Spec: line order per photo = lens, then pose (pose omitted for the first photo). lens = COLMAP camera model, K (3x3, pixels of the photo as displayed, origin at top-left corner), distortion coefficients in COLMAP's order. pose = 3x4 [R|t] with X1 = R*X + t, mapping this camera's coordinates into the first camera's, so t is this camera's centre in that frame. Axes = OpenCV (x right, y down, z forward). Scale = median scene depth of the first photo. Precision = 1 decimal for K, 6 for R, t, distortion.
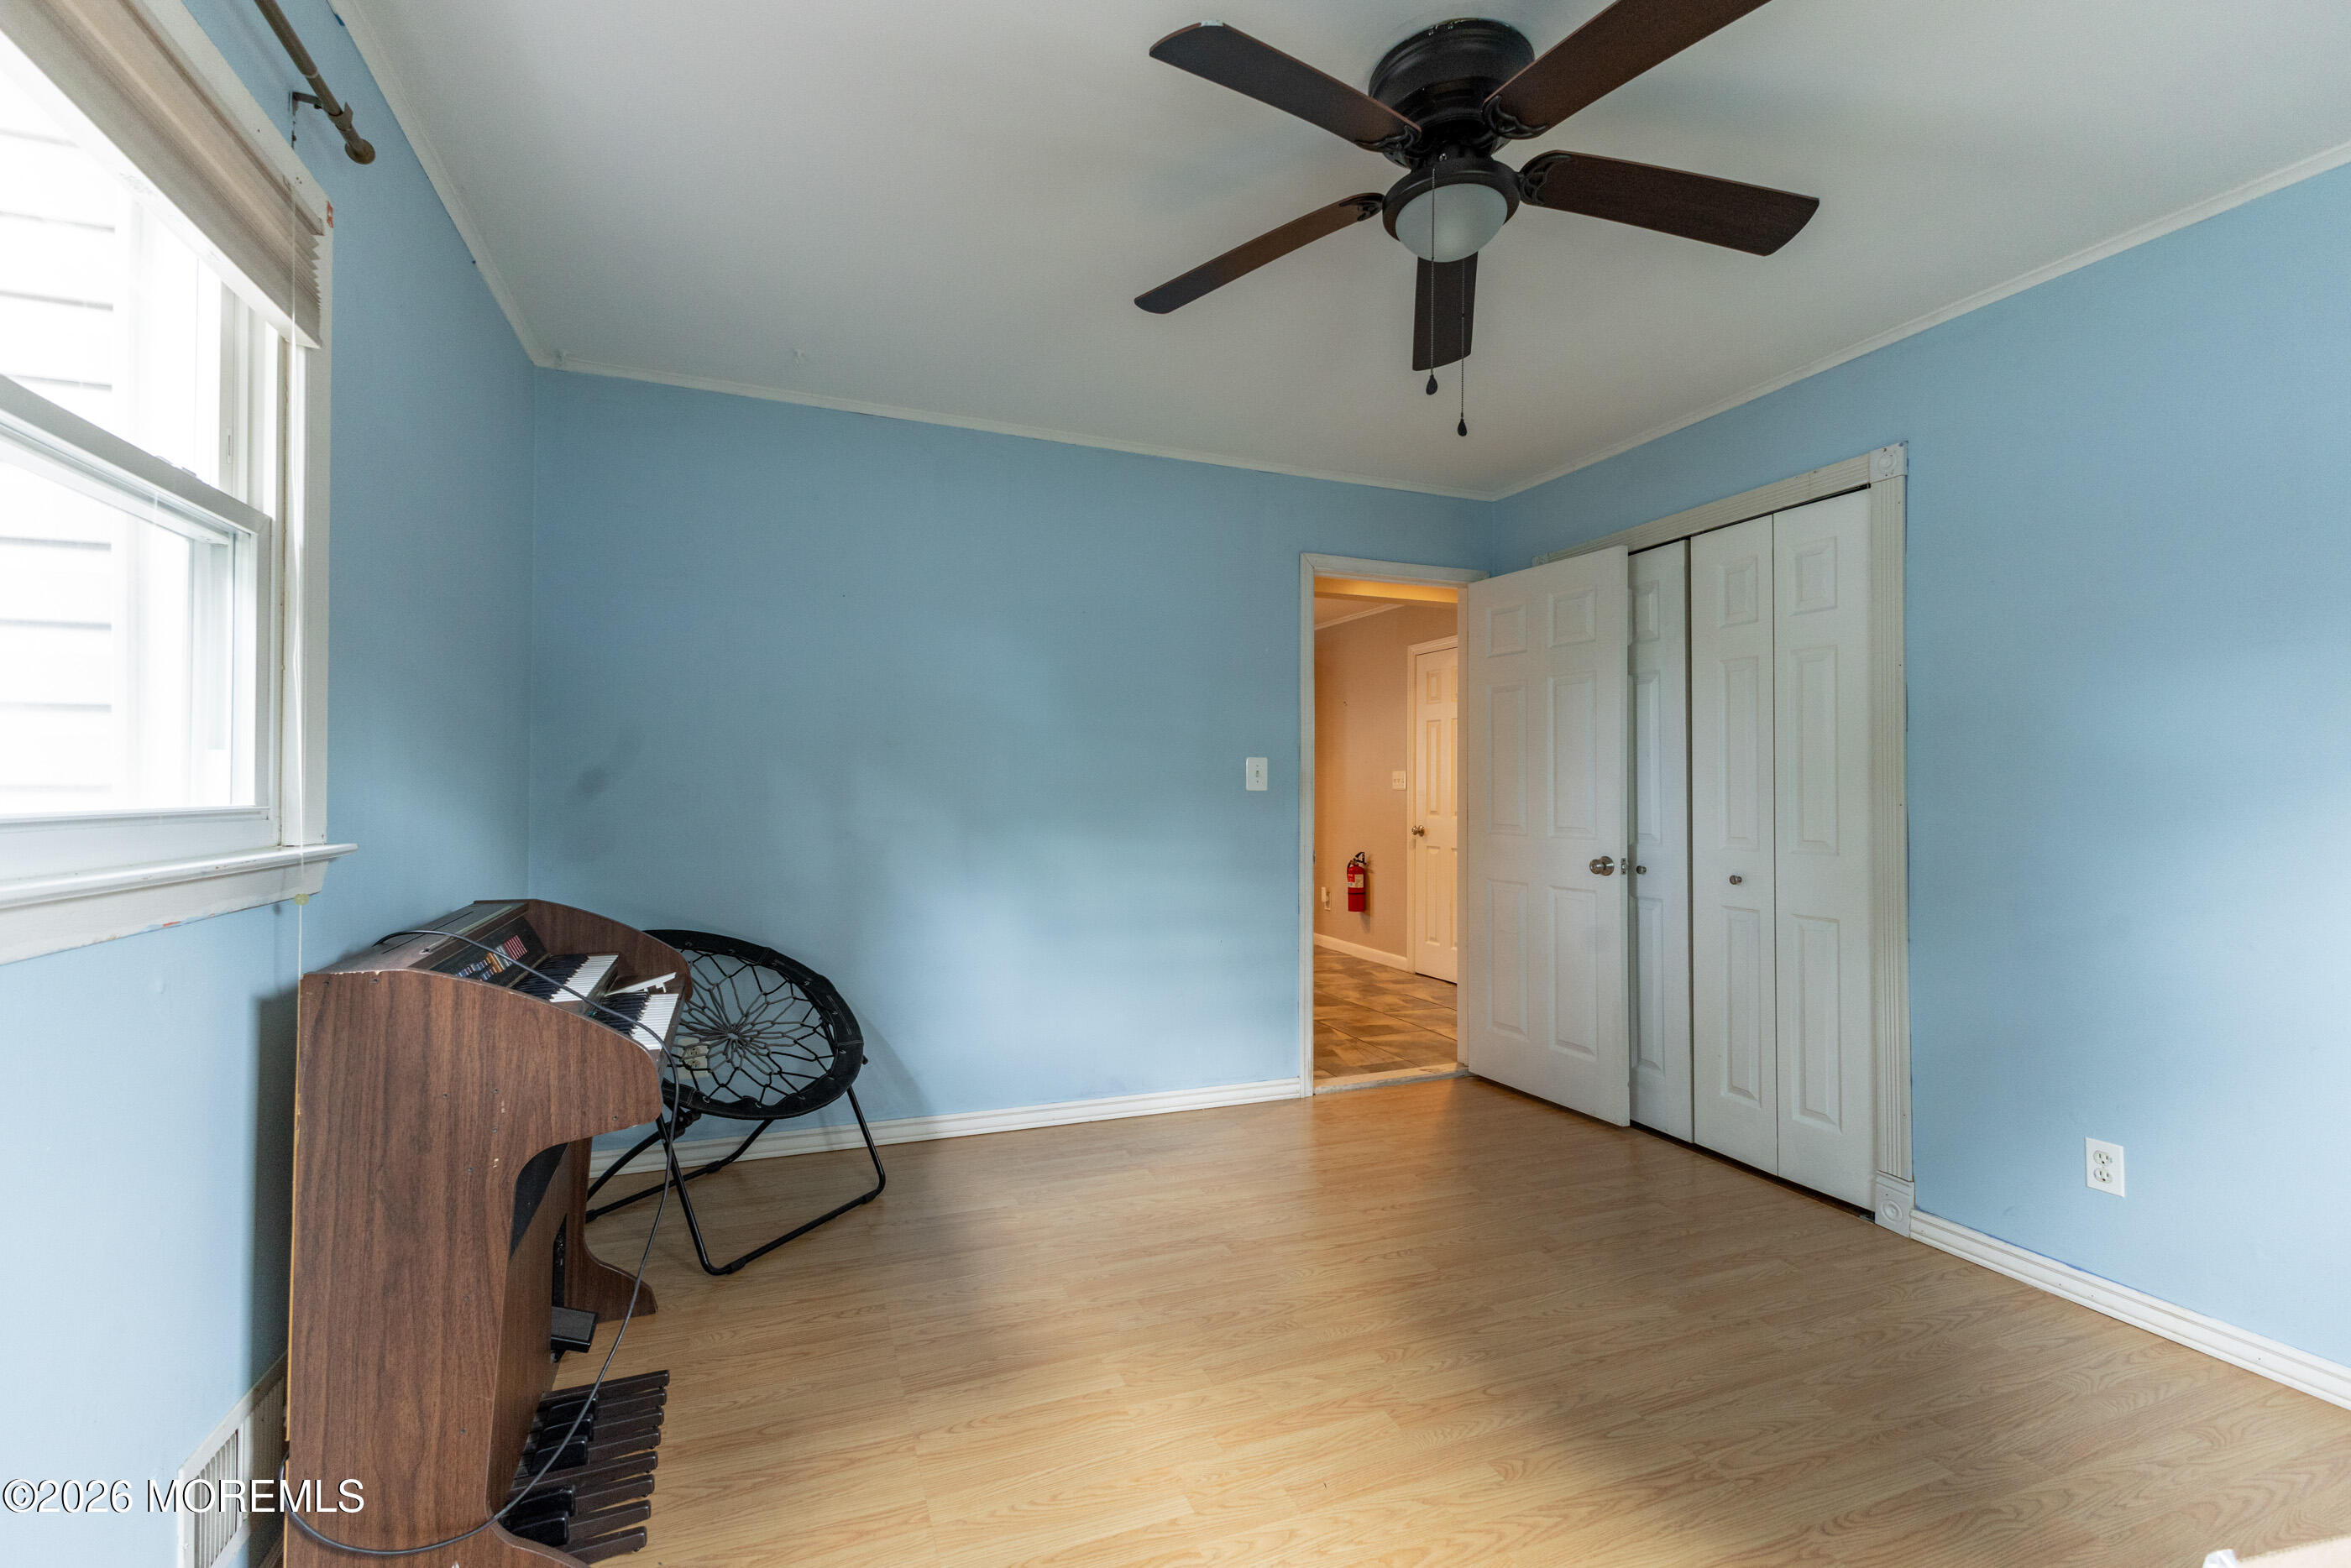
lens RADIAL K [[1006.0, 0, 1173.9], [0, 1006.0, 773.8], [0, 0, 1]] dist [0.009518, 0.000408]
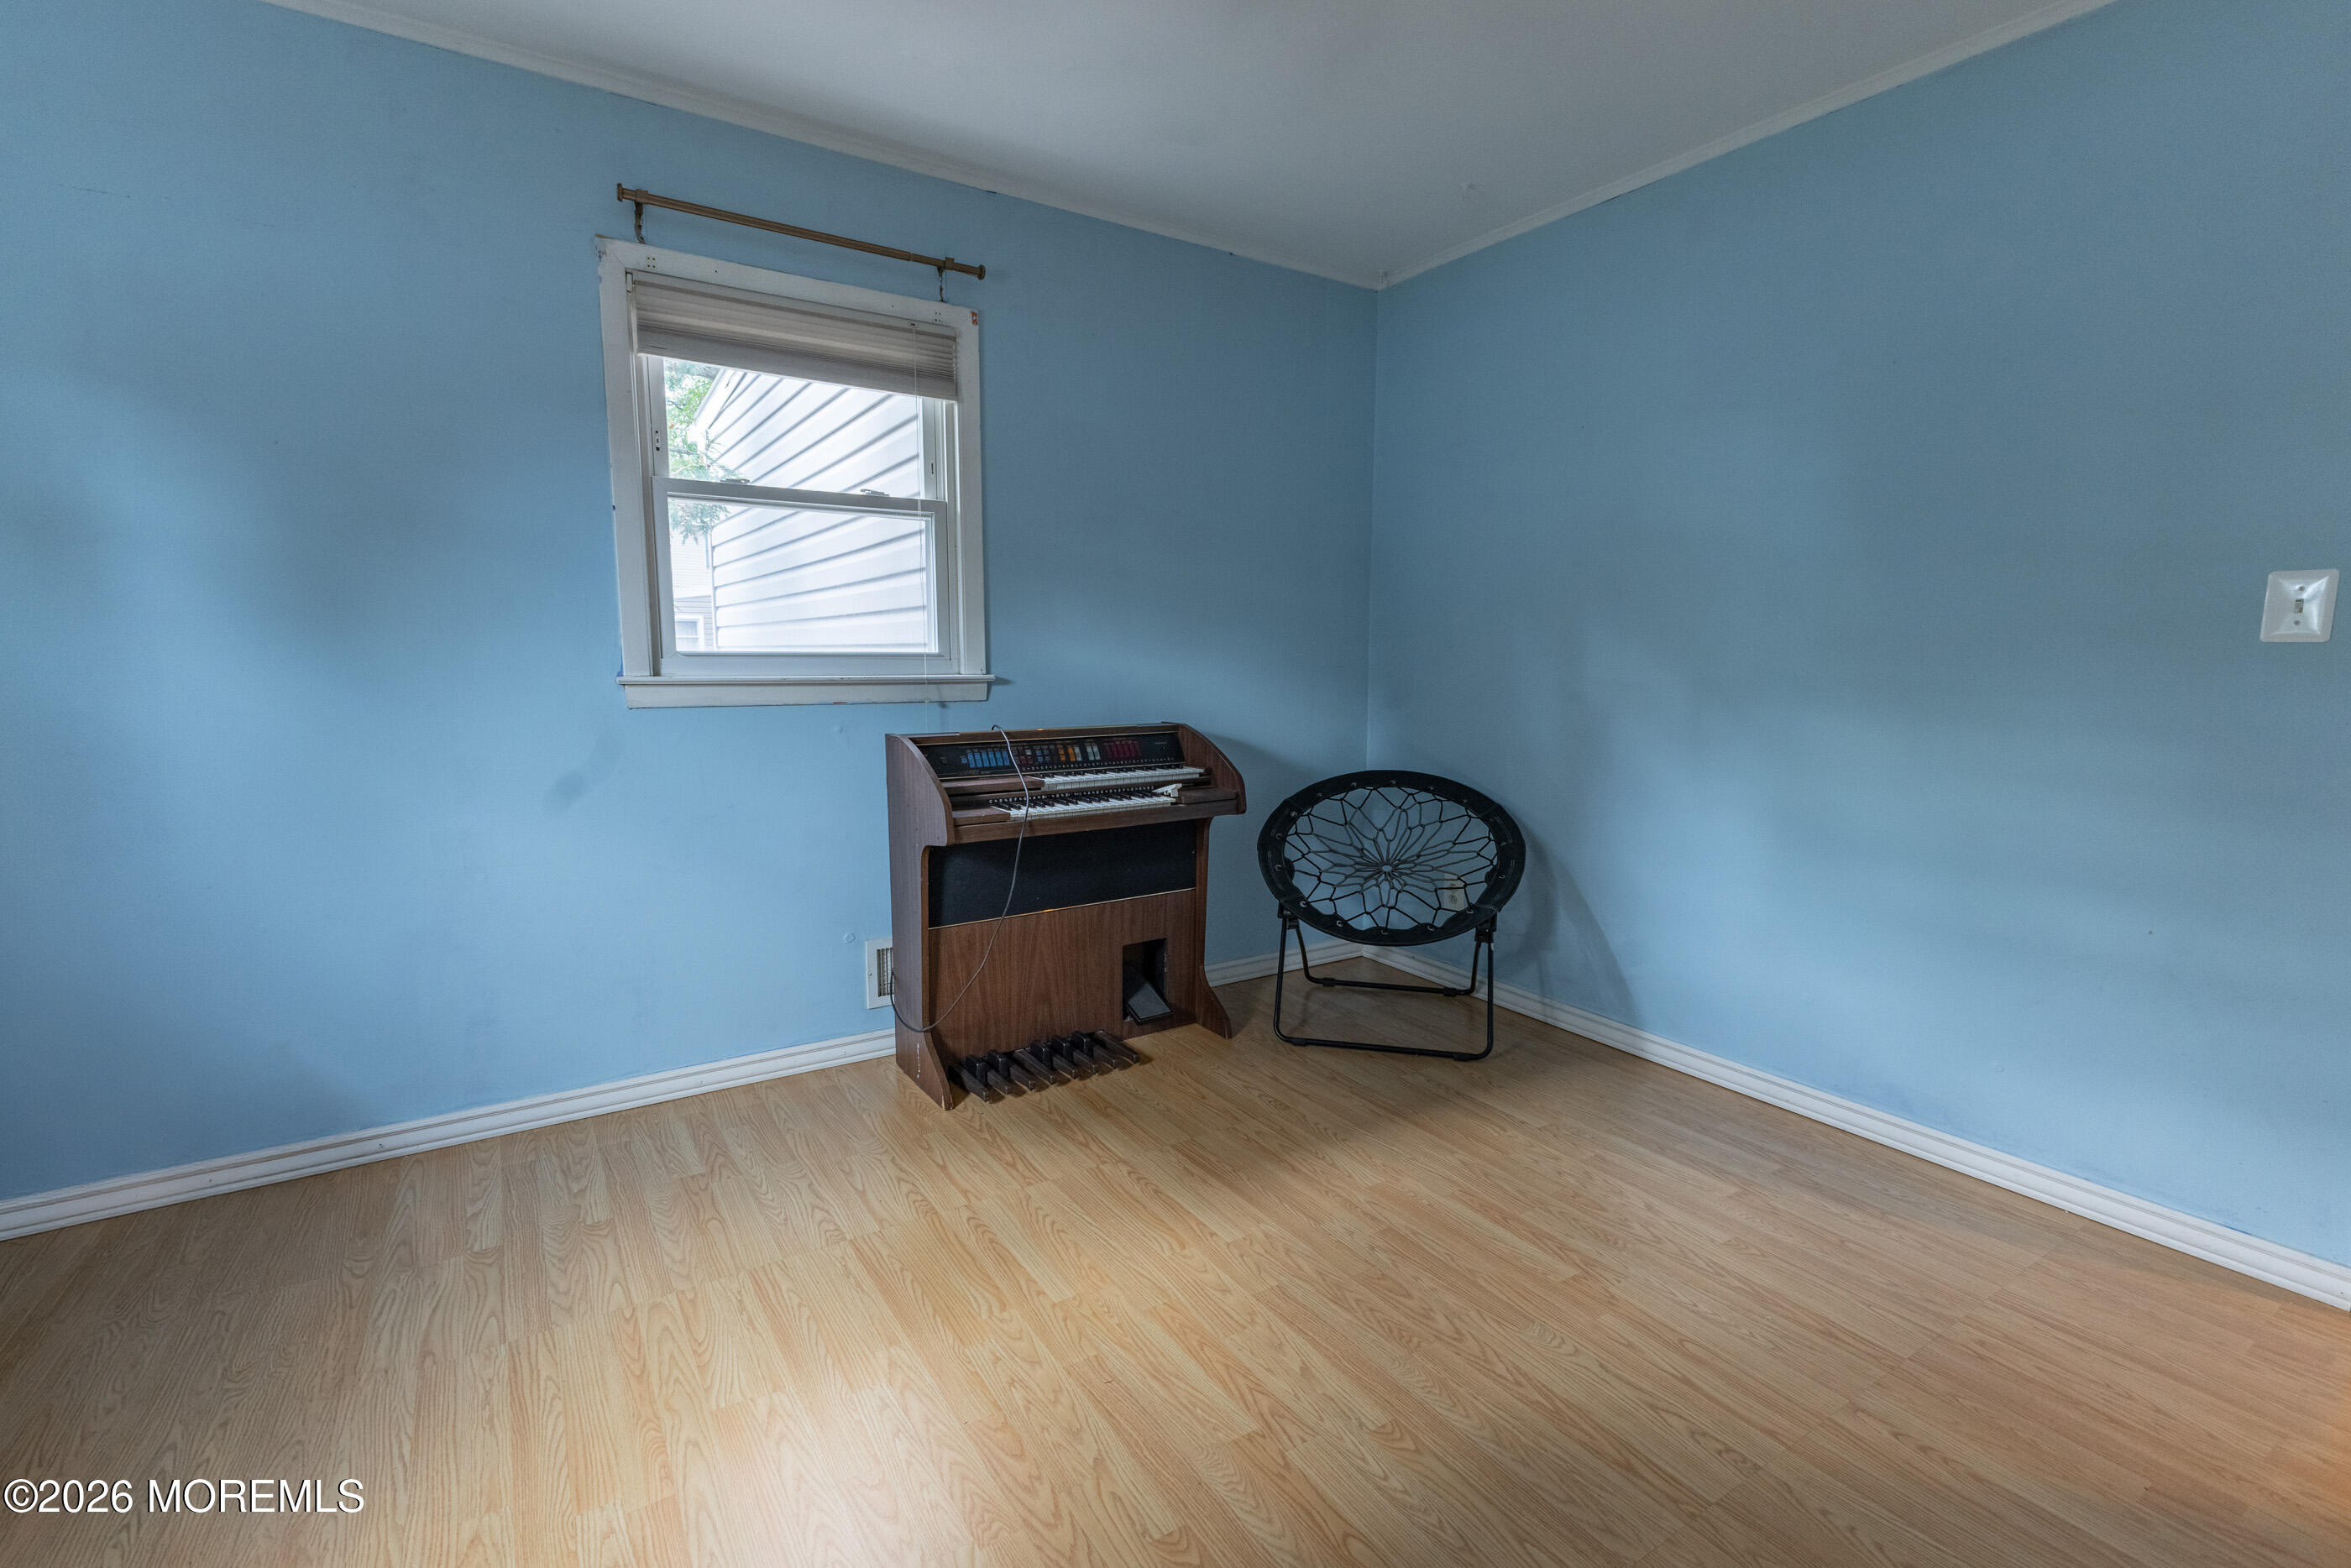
lens RADIAL K [[1038.8, 0, 1162.1], [0, 1038.8, 775.6], [0, 0, 1]] dist [0.001194, -0.000230]
pose [[0.205348, 0.112231, -0.972233, 0.694446], [0.013053, 0.993001, 0.117386, 0.022132], [0.978602, -0.036795, 0.202445, 0.587423]]
